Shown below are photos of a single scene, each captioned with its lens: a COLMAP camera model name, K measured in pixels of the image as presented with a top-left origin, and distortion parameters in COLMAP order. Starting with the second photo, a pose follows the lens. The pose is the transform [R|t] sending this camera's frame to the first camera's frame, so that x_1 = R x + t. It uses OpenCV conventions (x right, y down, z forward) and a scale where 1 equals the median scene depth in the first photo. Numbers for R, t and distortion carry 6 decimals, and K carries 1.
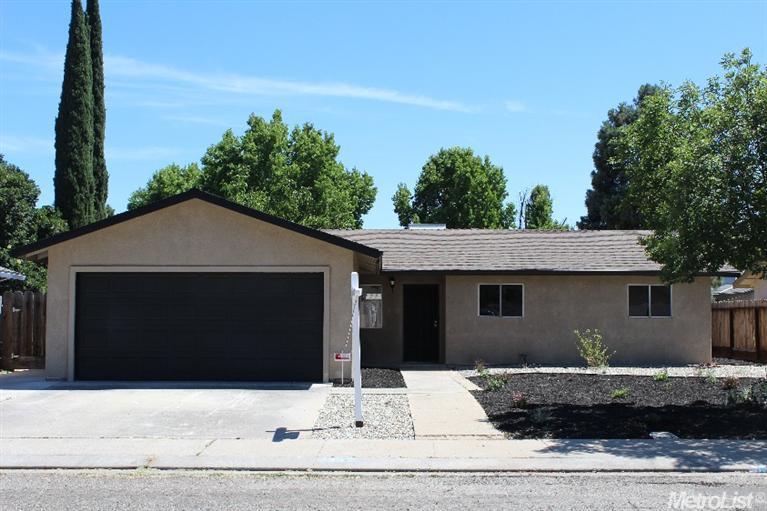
lens RADIAL K [[916.6, 0, 371.6], [0, 916.6, 257.3], [0, 0, 1]] dist [-0.065939, 0.000000]
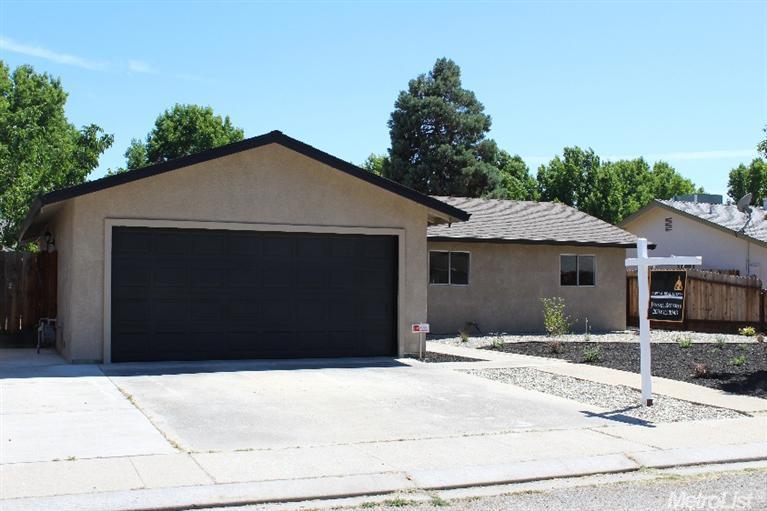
lens RADIAL K [[916.6, 0, 386.1], [0, 916.6, 260.8], [0, 0, 1]] dist [-0.065939, 0.000000]
pose [[0.917231, 0.017058, 0.397991, -0.310143], [-0.033692, 0.998825, 0.034840, 0.007893], [-0.396929, -0.045365, 0.916728, 0.131311]]
